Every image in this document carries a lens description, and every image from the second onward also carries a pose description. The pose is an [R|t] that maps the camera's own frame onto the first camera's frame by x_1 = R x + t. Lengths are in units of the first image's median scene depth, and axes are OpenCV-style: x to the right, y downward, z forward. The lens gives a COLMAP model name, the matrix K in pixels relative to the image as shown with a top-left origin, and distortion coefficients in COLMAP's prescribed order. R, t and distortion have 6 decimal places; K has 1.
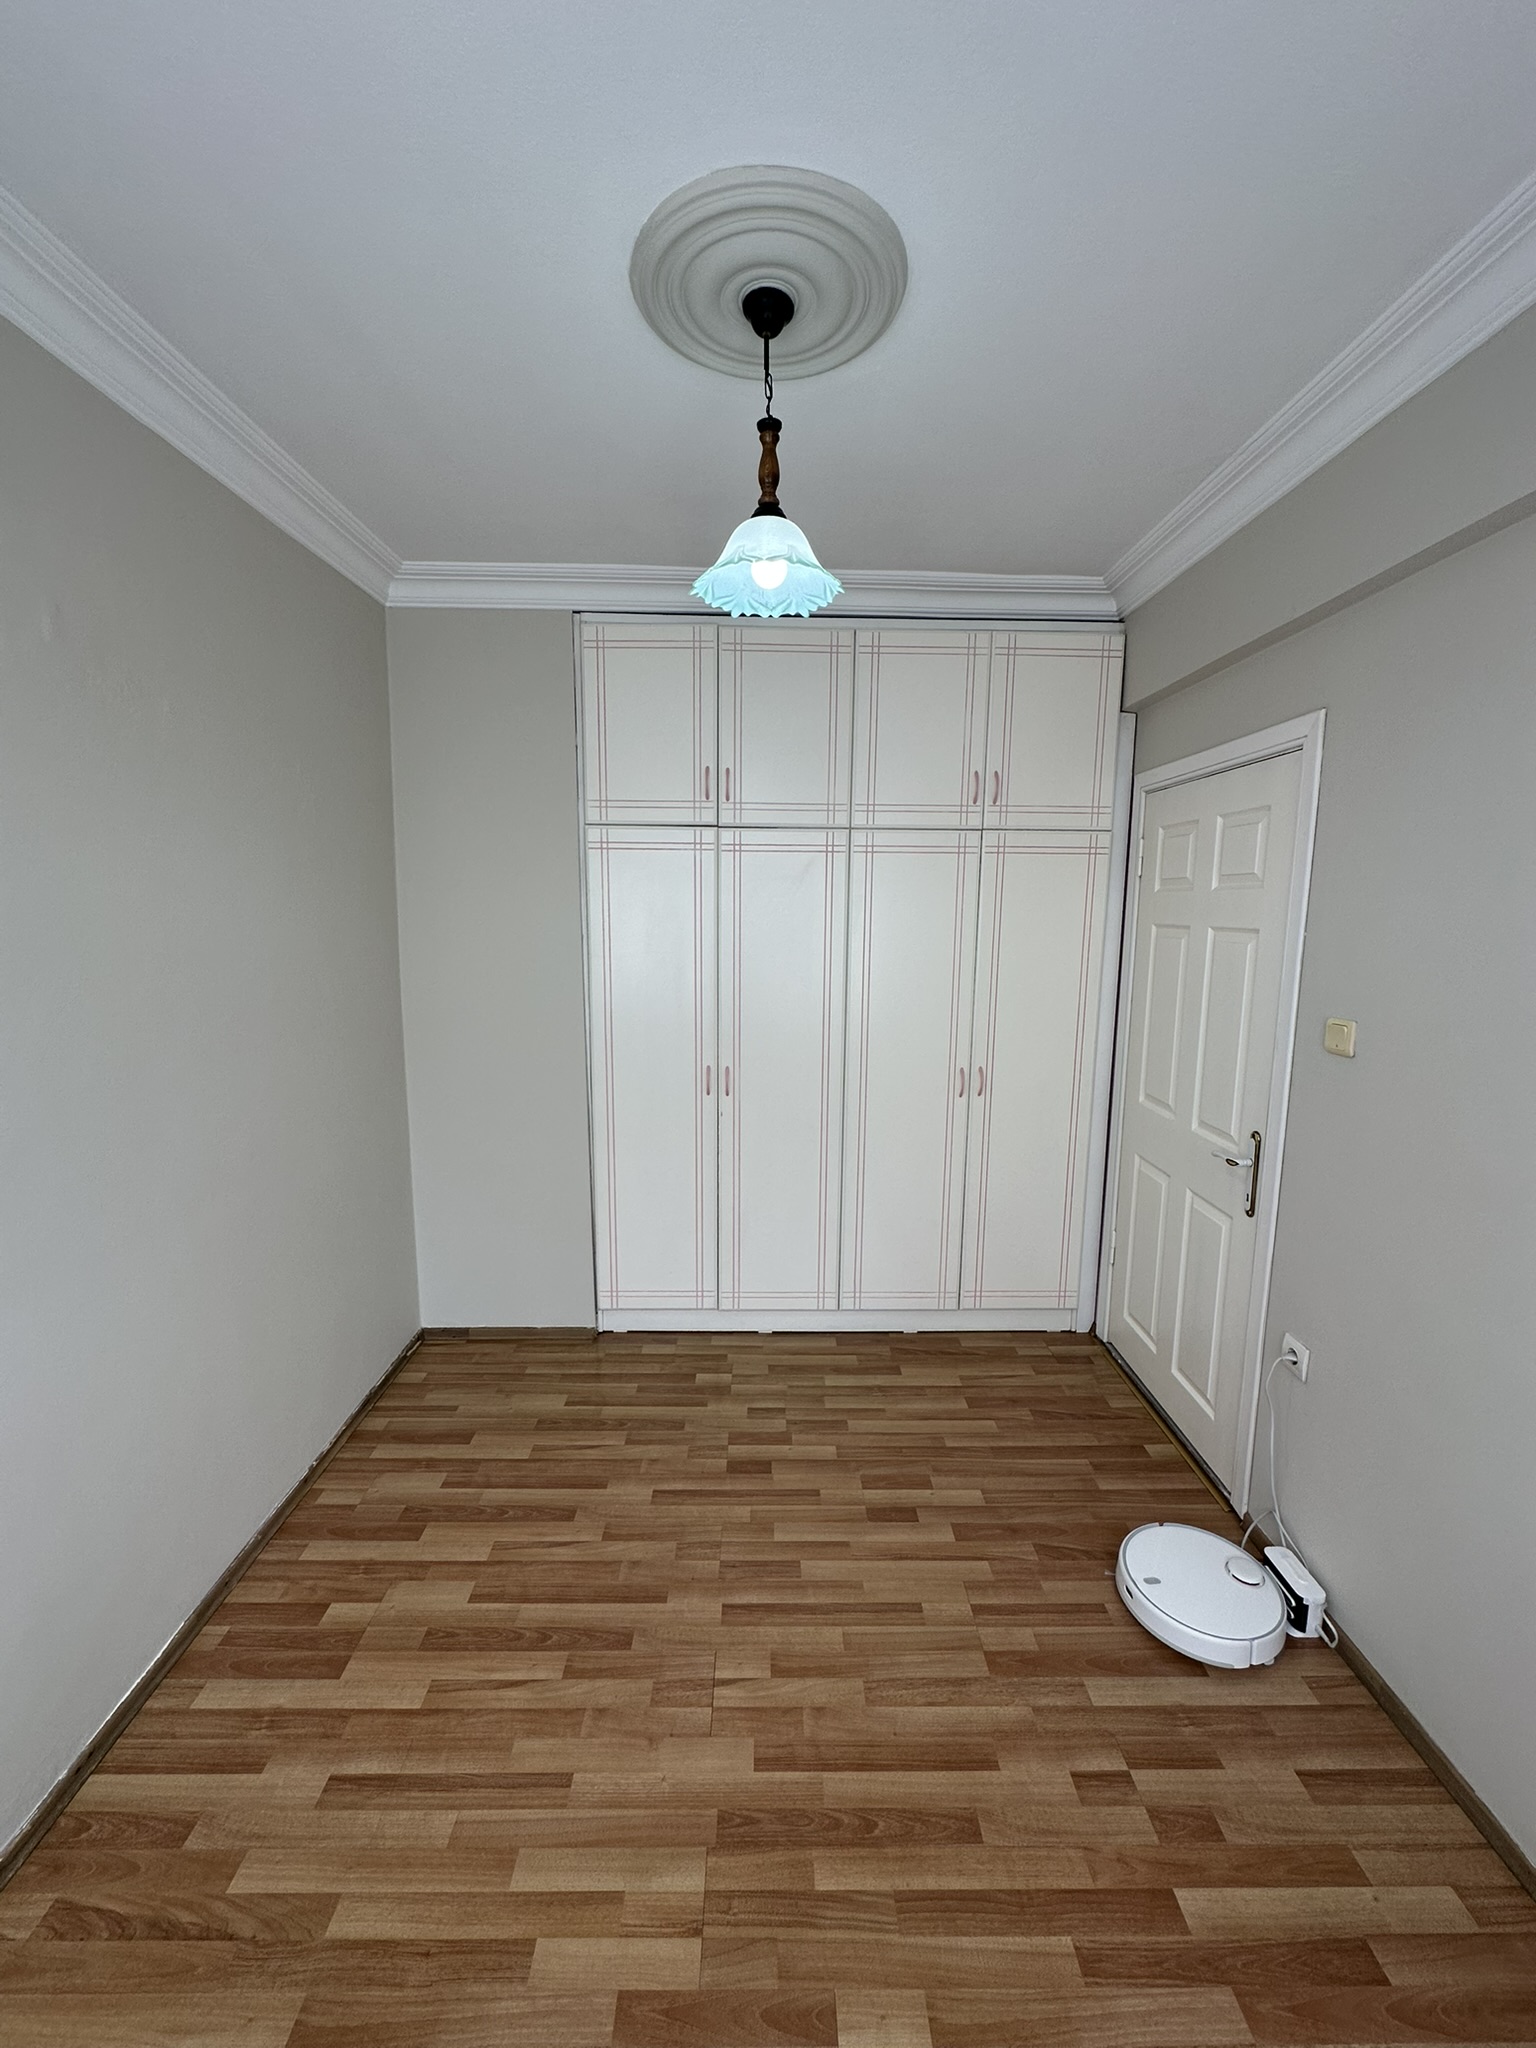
lens RADIAL K [[814.0, 0, 772.2], [0, 814.0, 1019.4], [0, 0, 1]] dist [-0.005396, 0.001496]
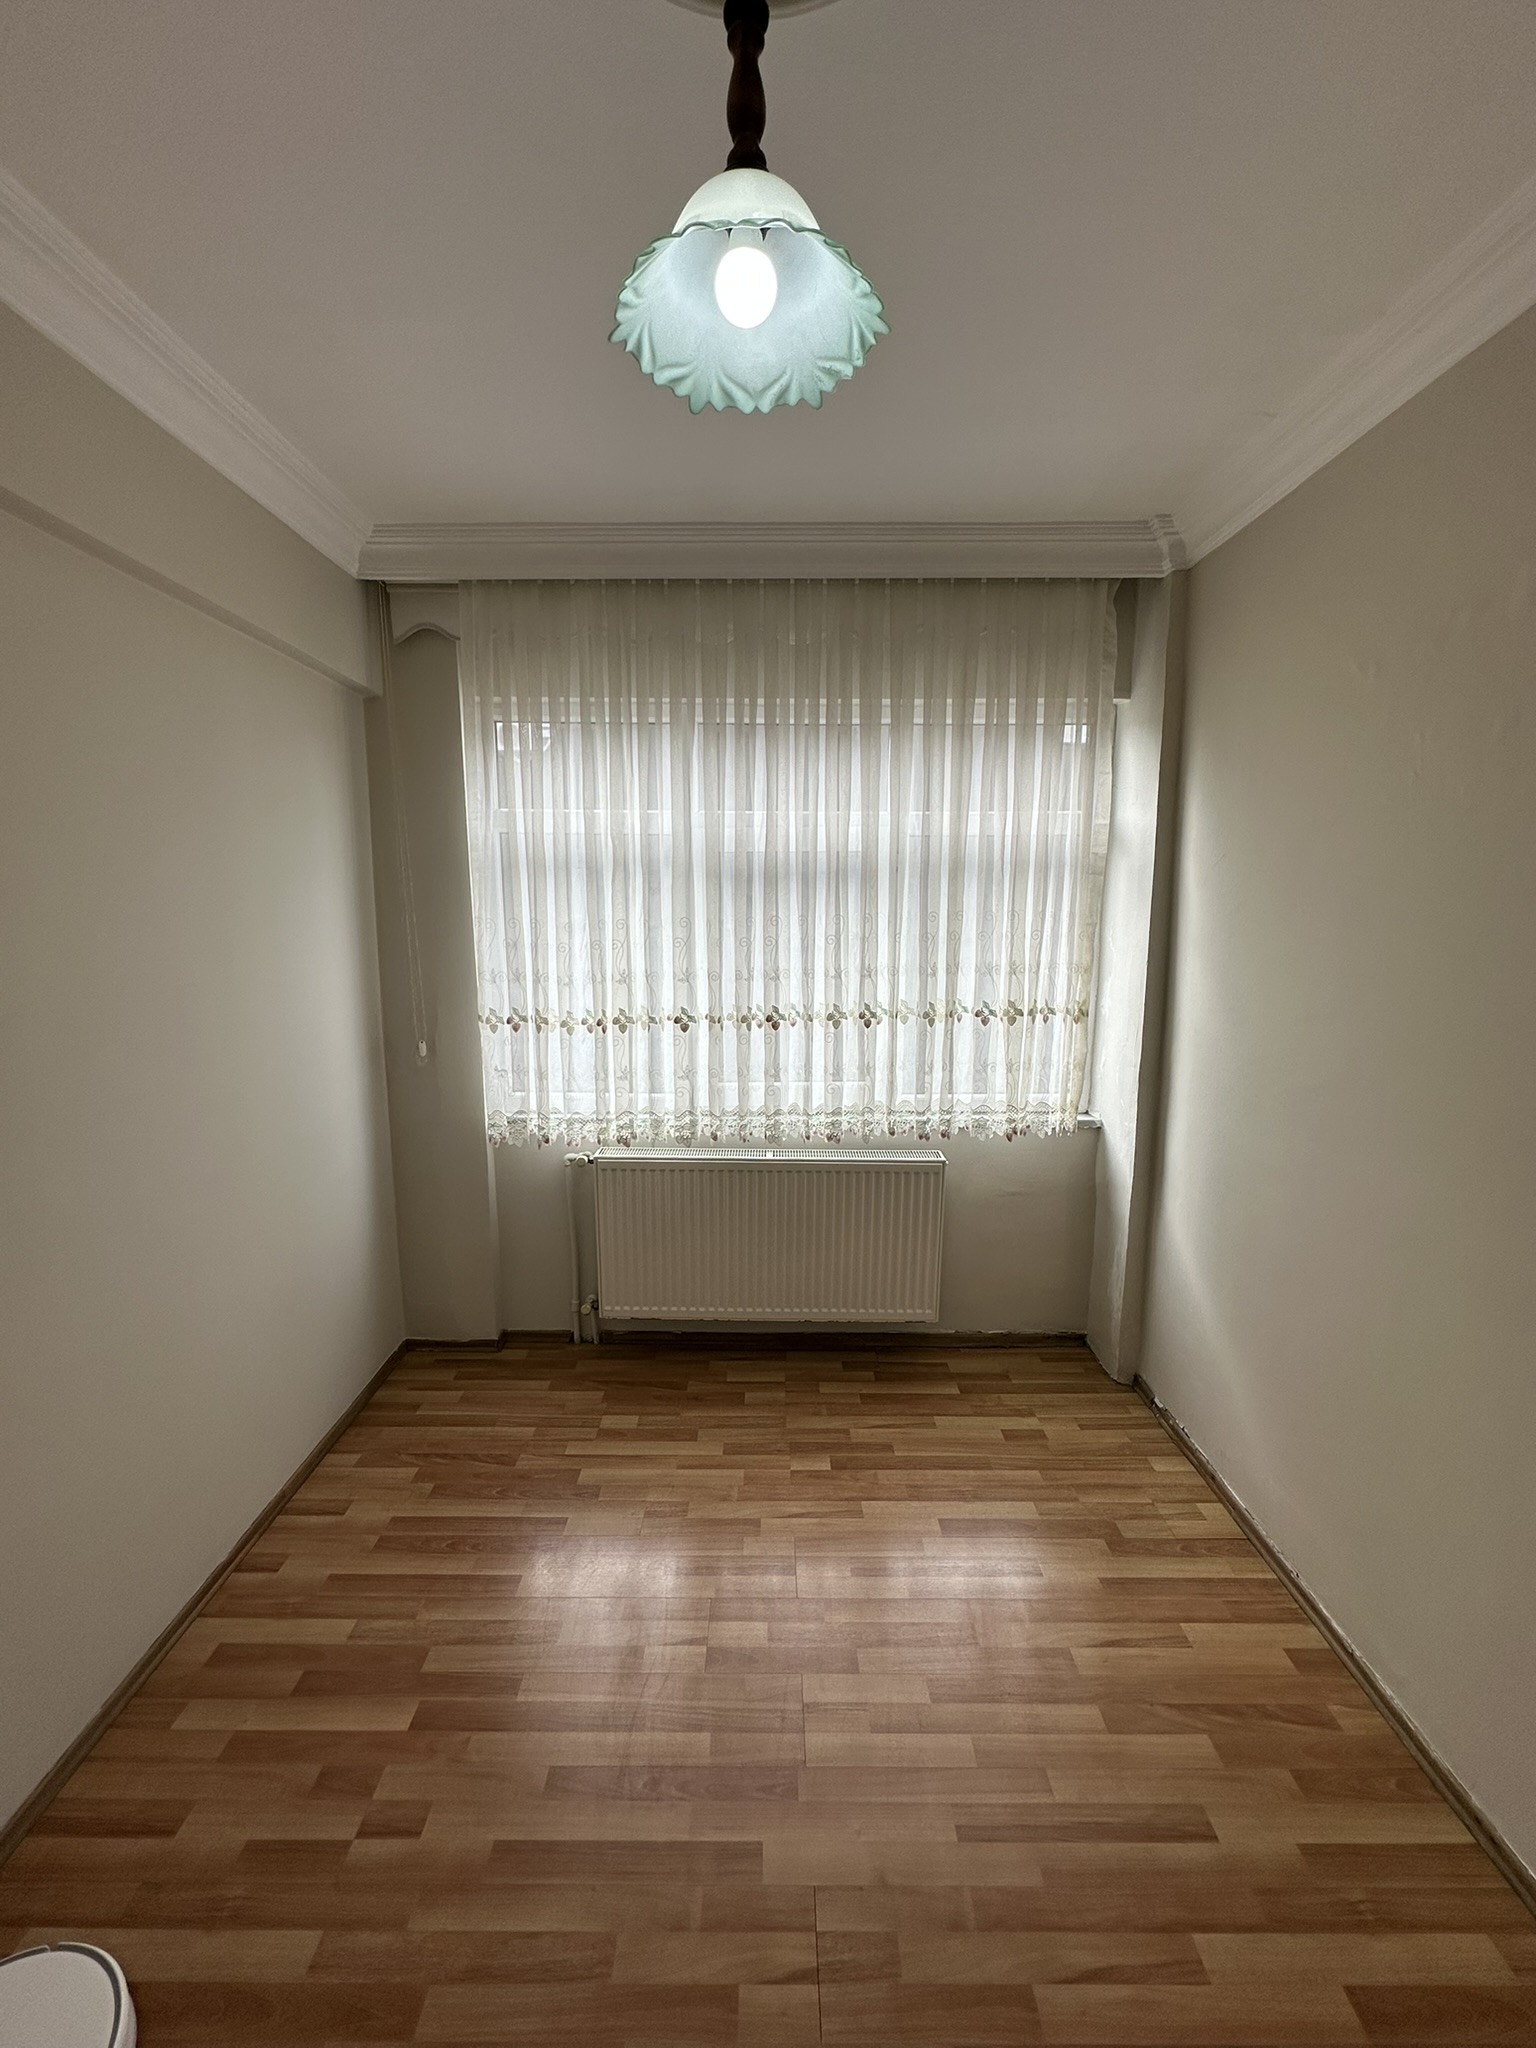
lens RADIAL K [[814.0, 0, 768.9], [0, 814.0, 1019.5], [0, 0, 1]] dist [-0.005396, 0.001496]
pose [[-0.999912, -0.009193, 0.009530, -0.030848], [-0.005990, 0.955881, 0.293693, -0.236560], [-0.011809, 0.293610, -0.955852, 1.627645]]
